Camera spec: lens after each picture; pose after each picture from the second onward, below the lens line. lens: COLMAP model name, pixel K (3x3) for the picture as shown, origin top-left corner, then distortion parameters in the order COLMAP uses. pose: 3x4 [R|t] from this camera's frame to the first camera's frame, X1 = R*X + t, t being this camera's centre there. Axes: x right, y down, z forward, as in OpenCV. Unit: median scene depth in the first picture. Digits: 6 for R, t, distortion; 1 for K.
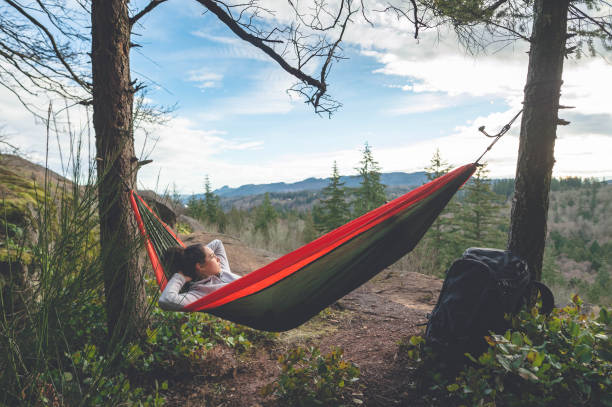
lens RADIAL K [[354.4, 0, 301.7], [0, 354.4, 203.3], [0, 0, 1]] dist [-0.022247, 0.002740]
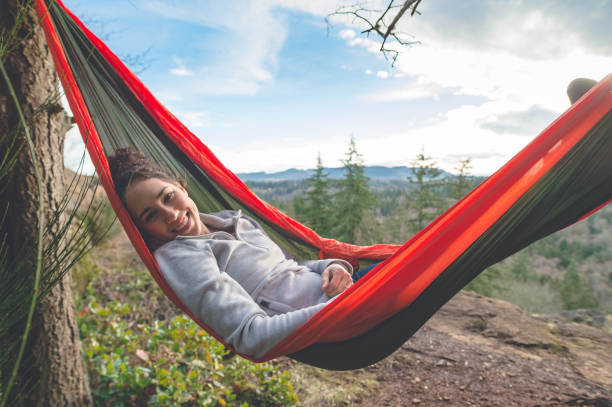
lens RADIAL K [[354.2, 0, 302.4], [0, 354.2, 201.9], [0, 0, 1]] dist [-0.022532, 0.002801]
pose [[0.997853, 0.030481, 0.057960, -0.114505], [-0.031810, 0.999249, 0.022134, -0.007308], [-0.057242, -0.023930, 0.998073, 0.386487]]
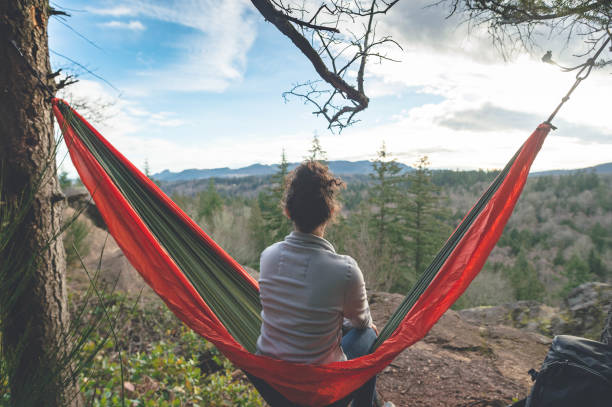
lens RADIAL K [[354.2, 0, 302.4], [0, 354.2, 201.9], [0, 0, 1]] dist [-0.022532, 0.002801]
pose [[0.987745, 0.010131, 0.155749, -0.120234], [-0.015593, 0.999304, 0.033883, -0.122440], [-0.155298, -0.035897, 0.987215, 0.267756]]
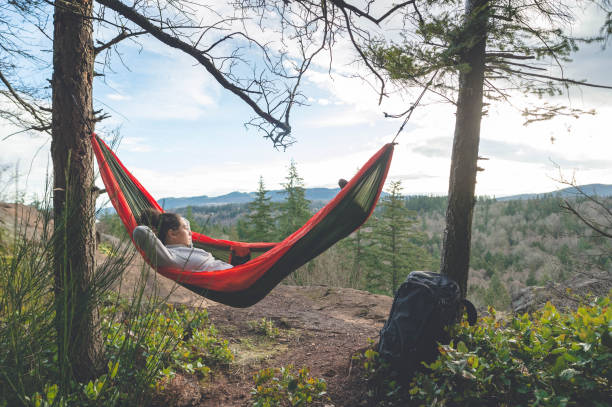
lens RADIAL K [[354.4, 0, 301.7], [0, 354.4, 203.3], [0, 0, 1]] dist [-0.022247, 0.002740]
pose [[0.977369, 0.009611, 0.211323, -0.100413], [-0.001084, 0.999182, -0.040431, -0.038390], [-0.211539, 0.039287, 0.976580, -0.067283]]
